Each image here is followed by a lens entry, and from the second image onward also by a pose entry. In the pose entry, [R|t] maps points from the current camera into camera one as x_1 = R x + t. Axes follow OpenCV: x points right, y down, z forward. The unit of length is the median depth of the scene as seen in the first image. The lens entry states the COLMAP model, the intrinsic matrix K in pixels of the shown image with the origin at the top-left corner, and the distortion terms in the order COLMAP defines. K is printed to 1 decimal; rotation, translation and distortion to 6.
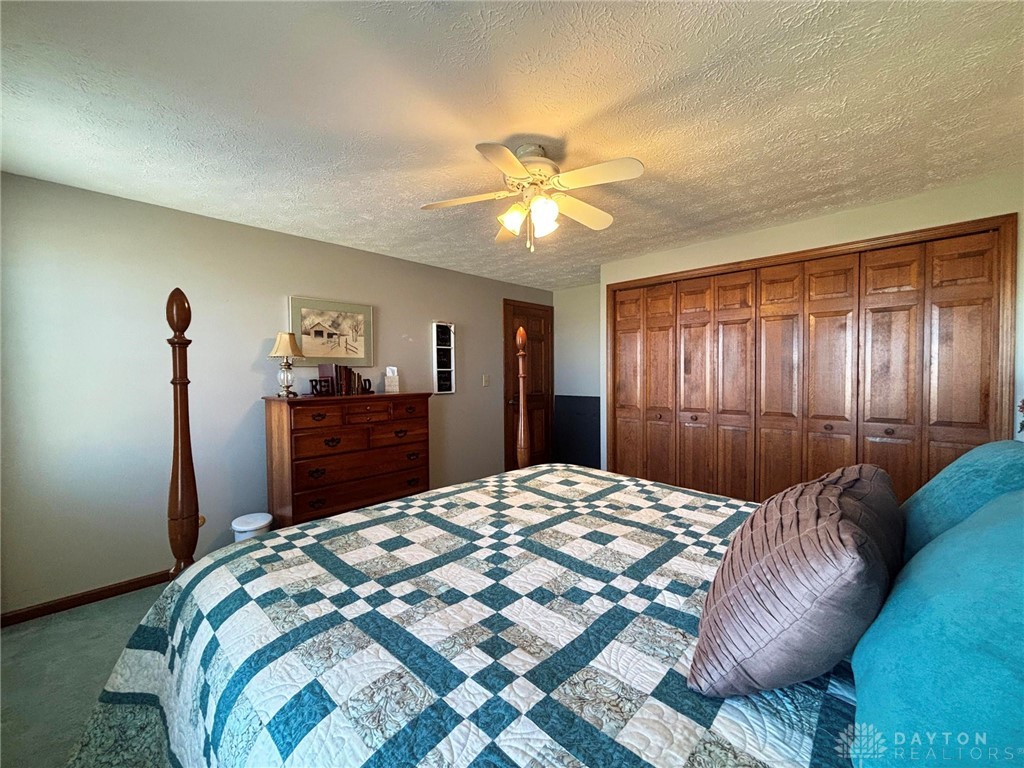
lens RADIAL K [[411.8, 0, 512.0], [0, 411.8, 384.0], [0, 0, 1]] dist [0.000054, 0.000013]
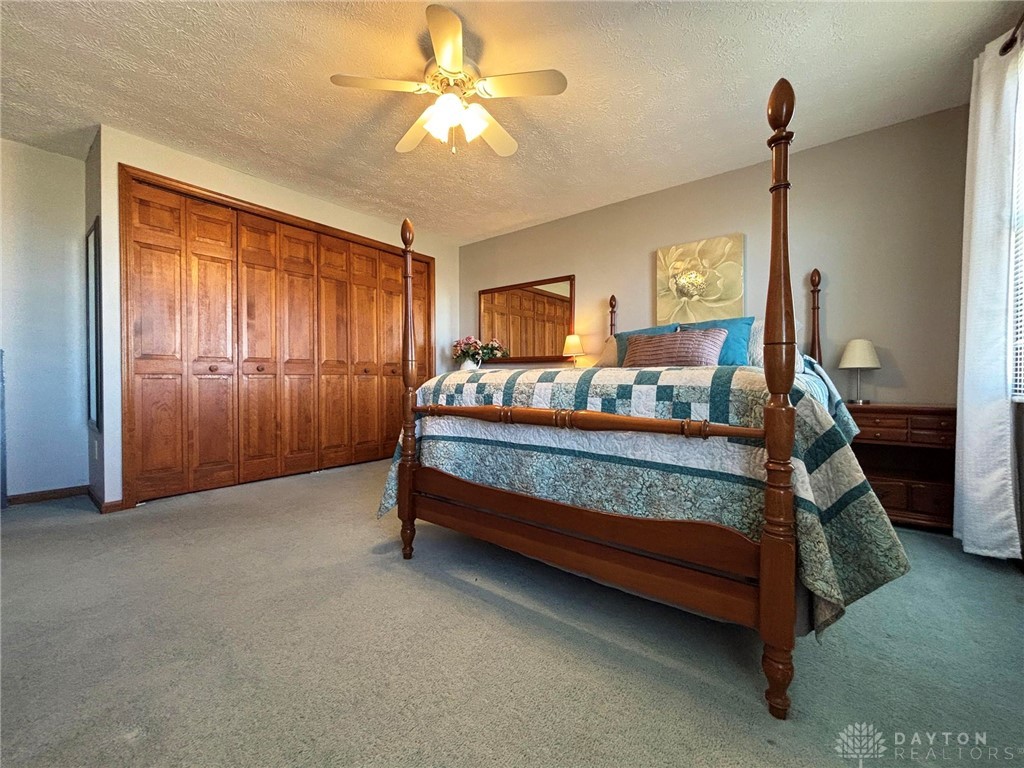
lens RADIAL K [[411.8, 0, 512.0], [0, 411.8, 384.0], [0, 0, 1]] dist [0.000054, 0.000013]
pose [[-0.092604, 0.000064, 0.995703, -0.546795], [0.033460, 0.999435, 0.003048, 0.140236], [-0.995141, 0.033599, -0.092554, 0.556177]]
